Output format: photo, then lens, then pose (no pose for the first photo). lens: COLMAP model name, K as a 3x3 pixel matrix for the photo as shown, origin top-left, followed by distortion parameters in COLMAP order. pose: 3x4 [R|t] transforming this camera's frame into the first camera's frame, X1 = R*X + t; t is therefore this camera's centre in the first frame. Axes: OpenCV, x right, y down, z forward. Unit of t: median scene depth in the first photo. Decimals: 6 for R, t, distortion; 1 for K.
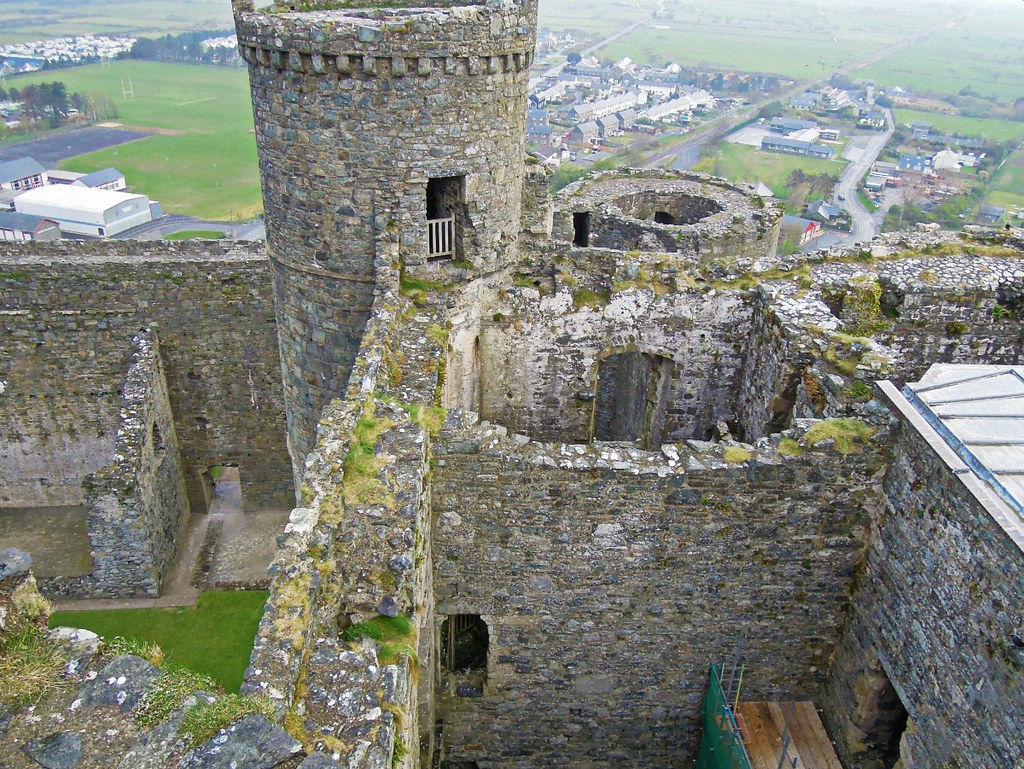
lens RADIAL K [[847.4, 0, 501.8], [0, 847.4, 395.4], [0, 0, 1]] dist [-0.029672, 0.009466]
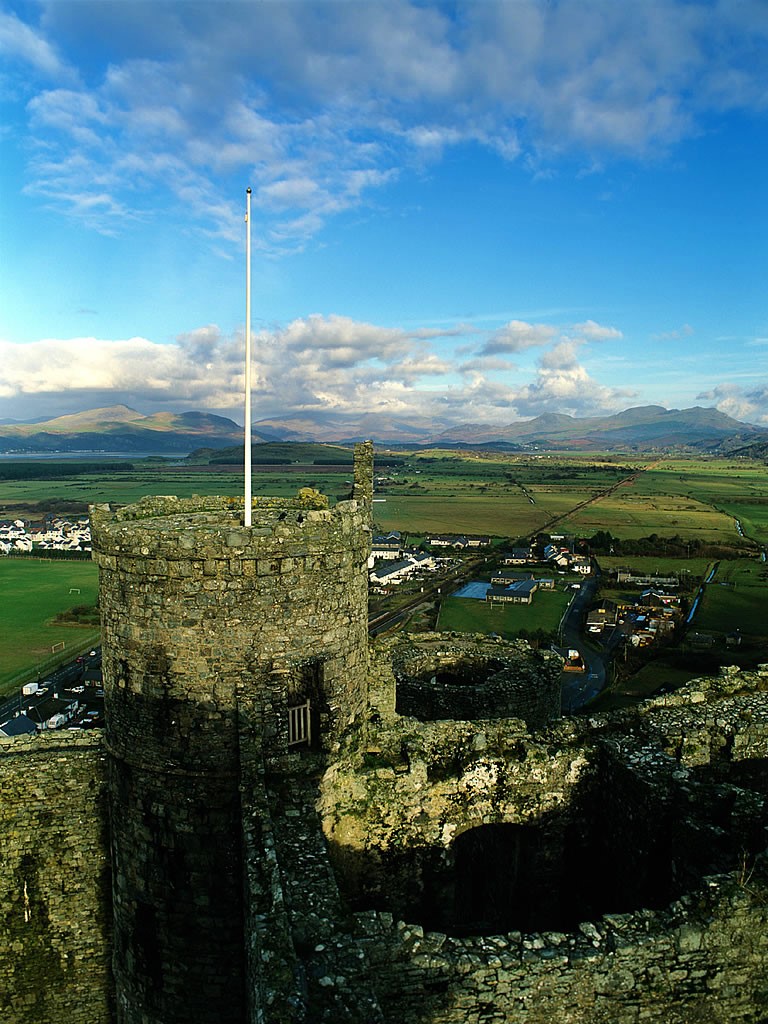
lens RADIAL K [[851.2, 0, 384.0], [0, 851.2, 512.0], [0, 0, 1]] dist [-0.103851, 0.112996]
pose [[0.985108, -0.047334, 0.165295, -0.124975], [0.108548, 0.916769, -0.384385, -0.024001], [-0.133342, 0.396603, 0.908254, -0.009455]]
